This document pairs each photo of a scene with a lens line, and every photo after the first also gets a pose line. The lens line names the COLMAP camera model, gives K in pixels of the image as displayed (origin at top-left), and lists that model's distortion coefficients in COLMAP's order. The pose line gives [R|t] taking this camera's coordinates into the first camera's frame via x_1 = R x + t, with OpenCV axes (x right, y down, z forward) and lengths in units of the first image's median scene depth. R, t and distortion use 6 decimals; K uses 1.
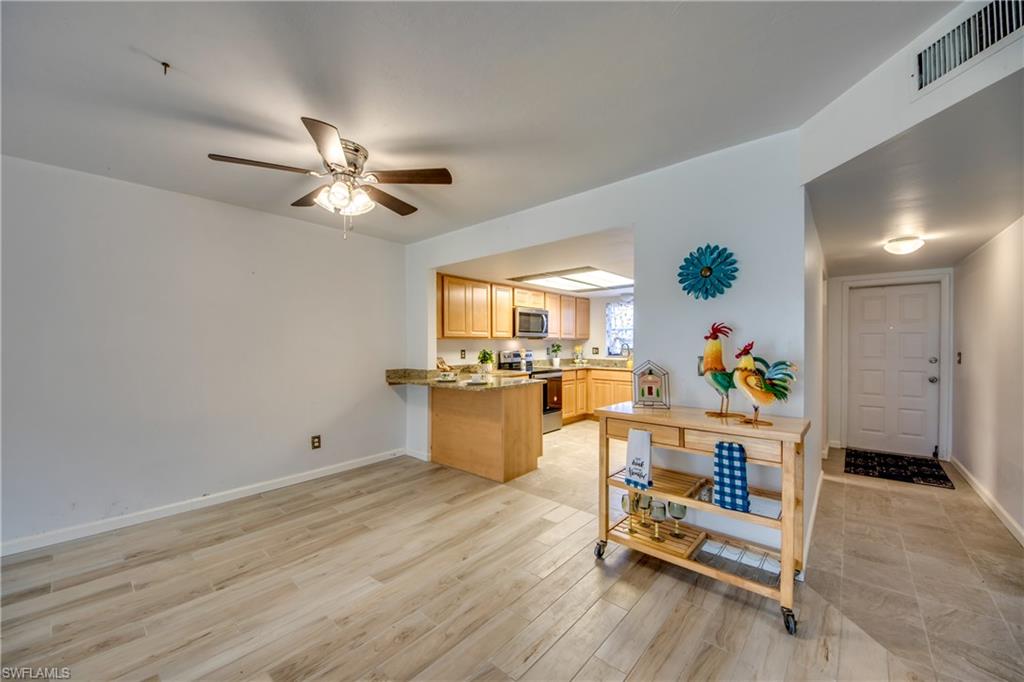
lens RADIAL K [[396.8, 0, 501.1], [0, 396.8, 341.4], [0, 0, 1]] dist [0.018846, -0.001844]
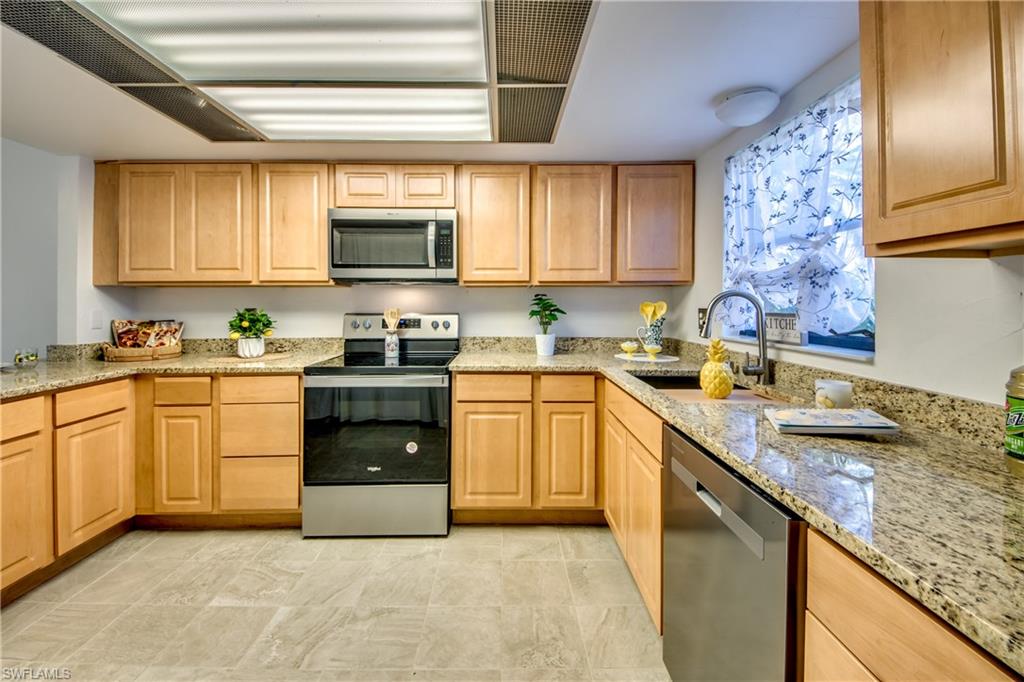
lens RADIAL K [[396.8, 0, 475.1], [0, 396.8, 311.5], [0, 0, 1]] dist [0.018846, -0.001844]
pose [[0.662404, 0.014665, -0.749004, 0.419927], [0.002110, 0.999768, 0.021441, 0.011981], [0.749144, -0.015783, 0.662219, 0.762797]]
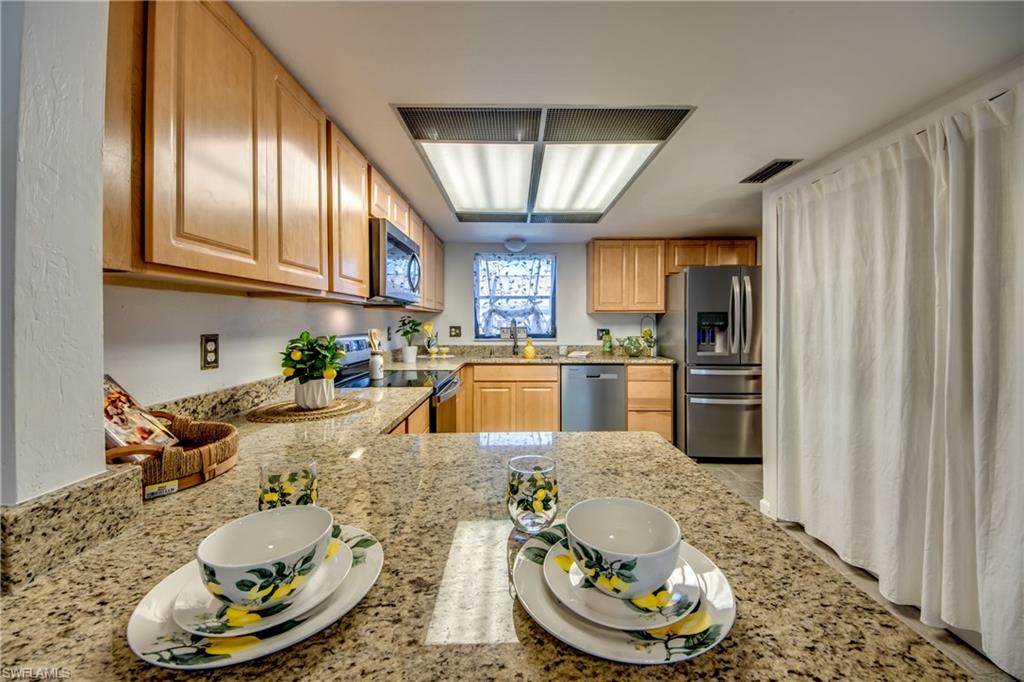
lens RADIAL K [[396.8, 0, 517.0], [0, 396.8, 321.1], [0, 0, 1]] dist [0.018846, -0.001844]
pose [[0.751183, 0.001055, 0.660094, -0.103848], [-0.000085, 0.999999, -0.001501, 0.010455], [-0.660094, 0.001071, 0.751182, 0.575919]]
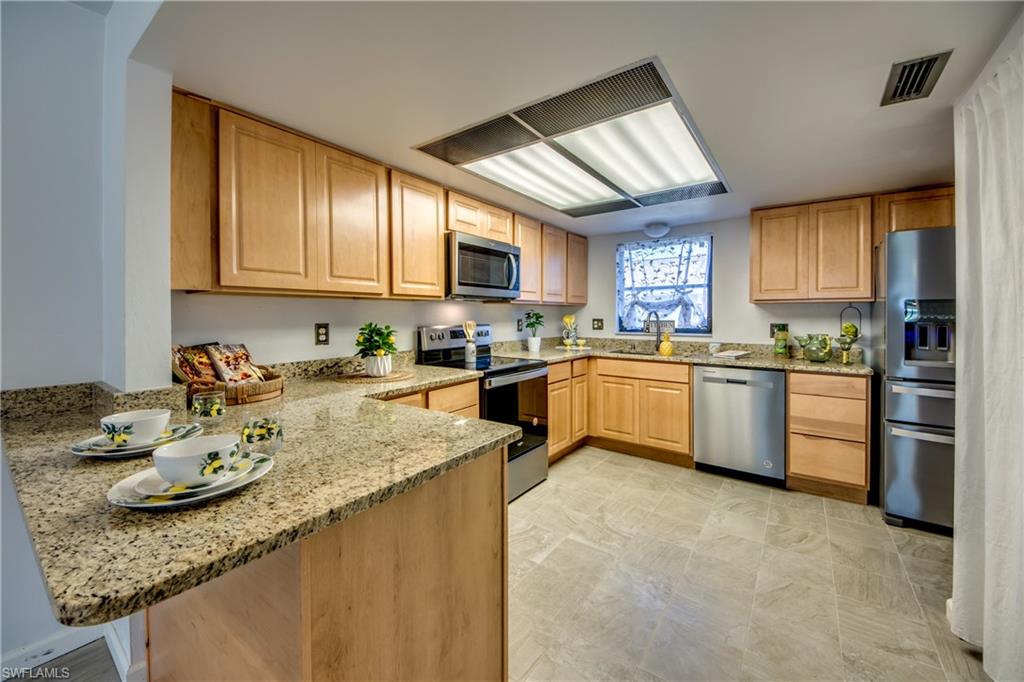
lens RADIAL K [[396.8, 0, 503.3], [0, 396.8, 318.1], [0, 0, 1]] dist [0.018846, -0.001844]
pose [[0.996603, -0.001824, 0.082332, 0.053915], [0.000881, 0.999934, 0.011487, 0.008834], [-0.082348, -0.011376, 0.996539, 0.486425]]
